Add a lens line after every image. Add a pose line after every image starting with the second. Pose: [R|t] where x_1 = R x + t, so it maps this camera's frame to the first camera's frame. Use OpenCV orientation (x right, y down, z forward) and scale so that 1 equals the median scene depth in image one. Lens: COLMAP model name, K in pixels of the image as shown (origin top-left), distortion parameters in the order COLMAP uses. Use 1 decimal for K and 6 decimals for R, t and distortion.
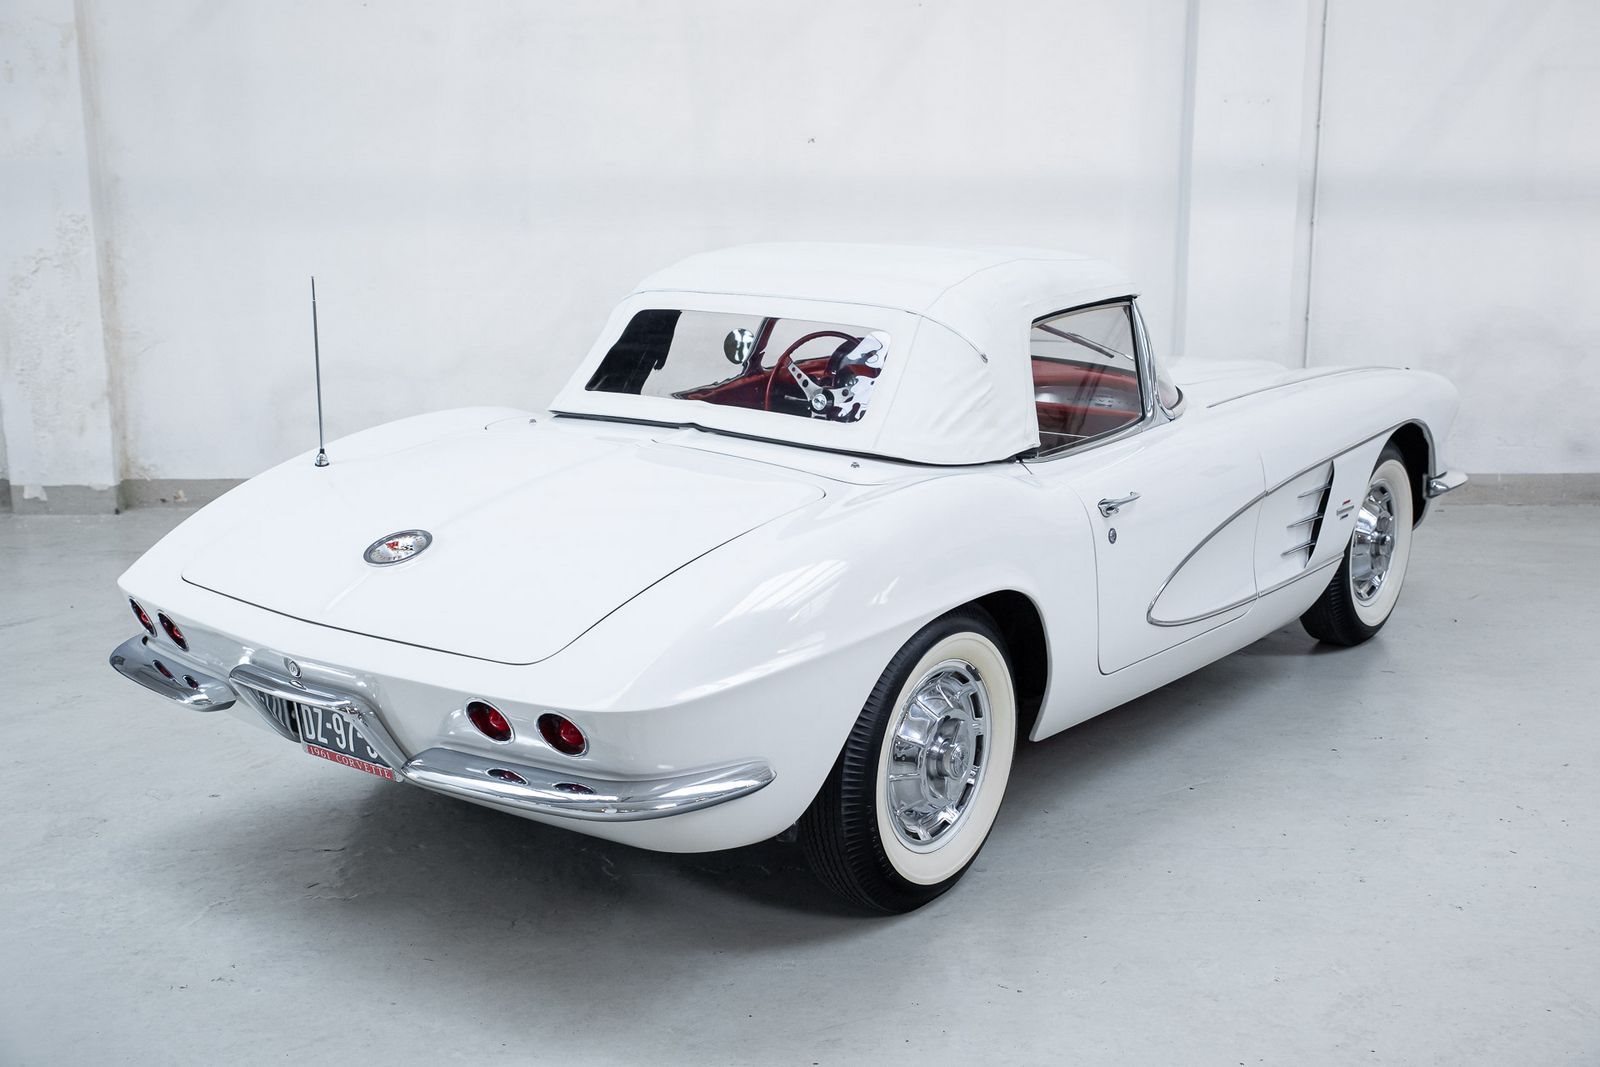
lens RADIAL K [[1871.8, 0, 801.9], [0, 1871.8, 508.6], [0, 0, 1]] dist [0.003597, -0.006537]
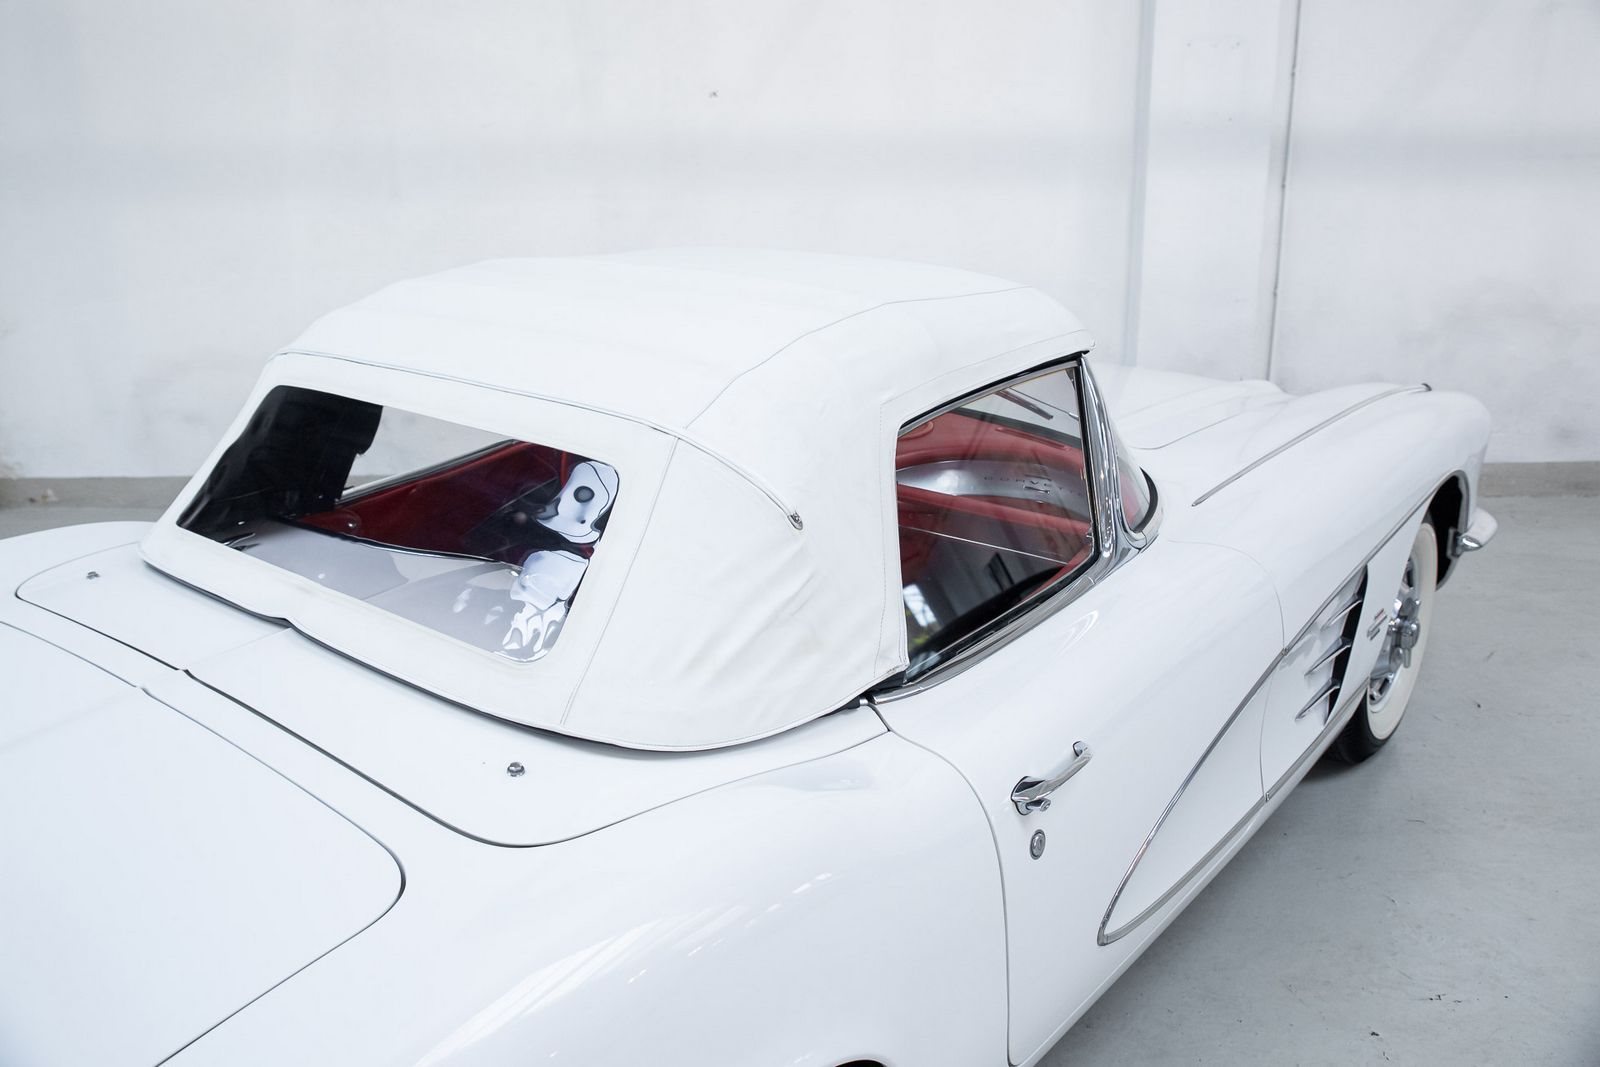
lens RADIAL K [[1354.8, 0, 797.8], [0, 1354.8, 499.7], [0, 0, 1]] dist [-0.040482, 0.009714]
pose [[0.999596, -0.001903, -0.028366, 0.097696], [0.004690, 0.995126, 0.098504, -0.111239], [0.028040, -0.098597, 0.994732, 0.561363]]
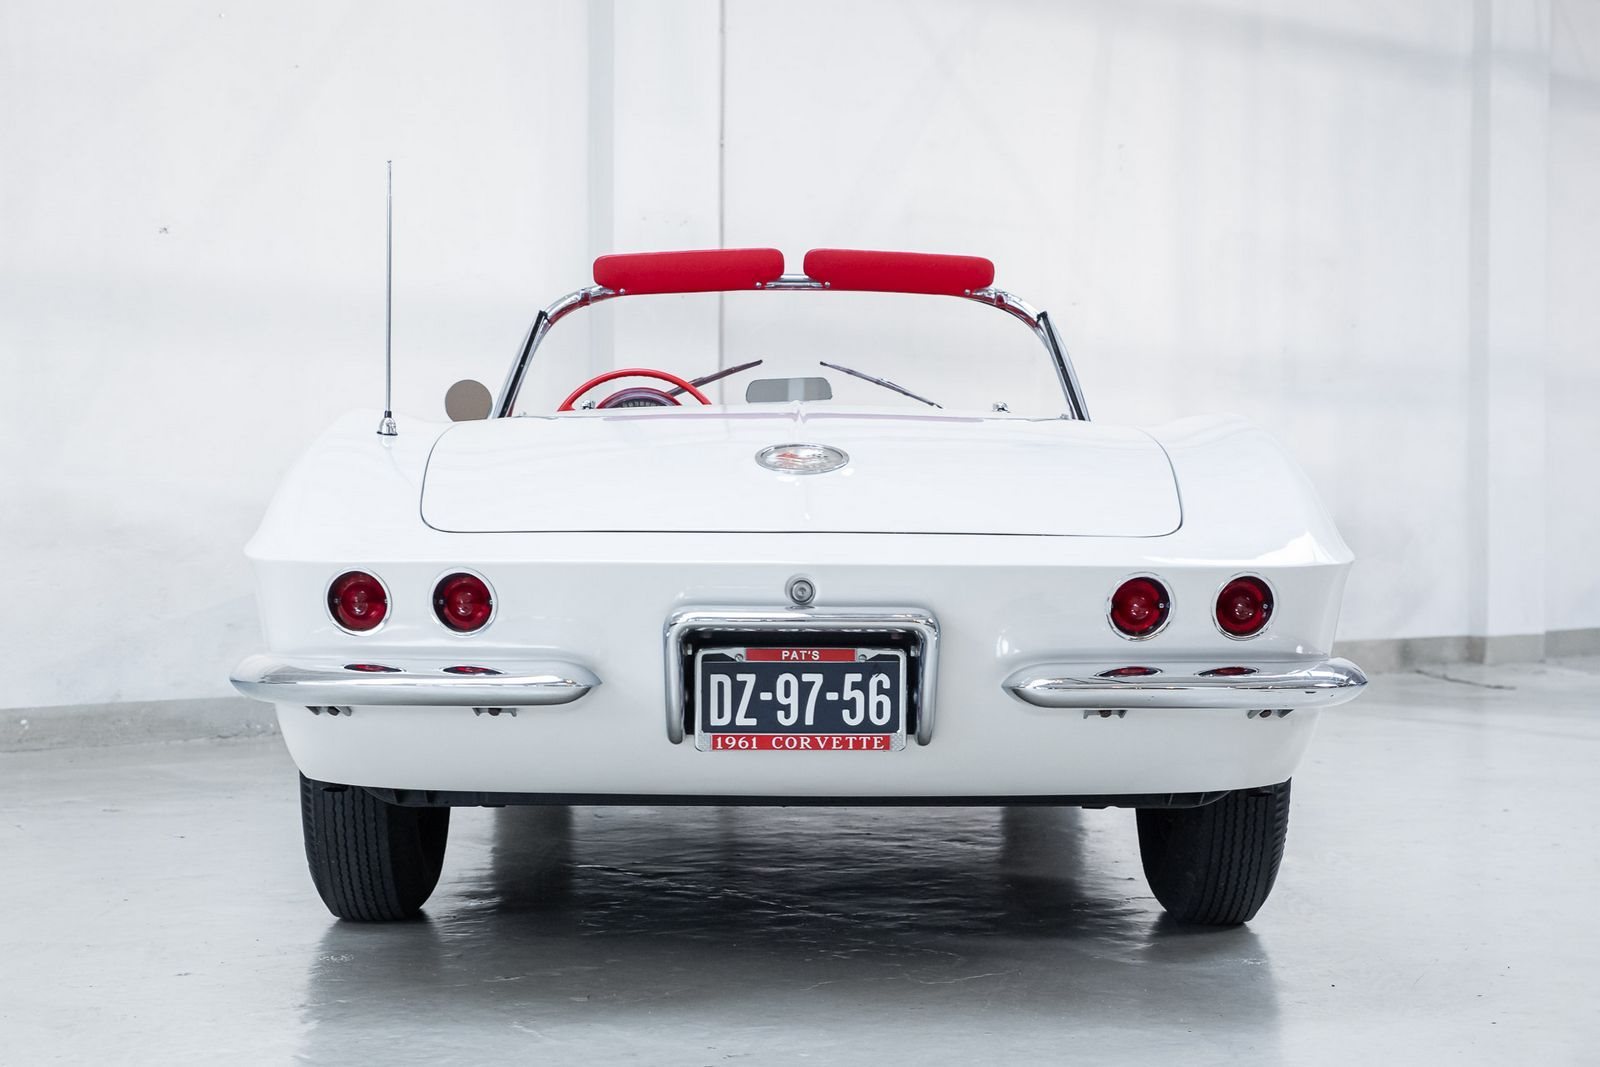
lens RADIAL K [[2540.4, 0, 800.0], [0, 2540.4, 533.5], [0, 0, 1]] dist [-0.006558, 0.003470]
pose [[0.781197, -0.002233, 0.624281, -0.667578], [0.125924, 0.980003, -0.154071, 0.162110], [-0.611453, 0.198972, 0.765856, 0.183275]]
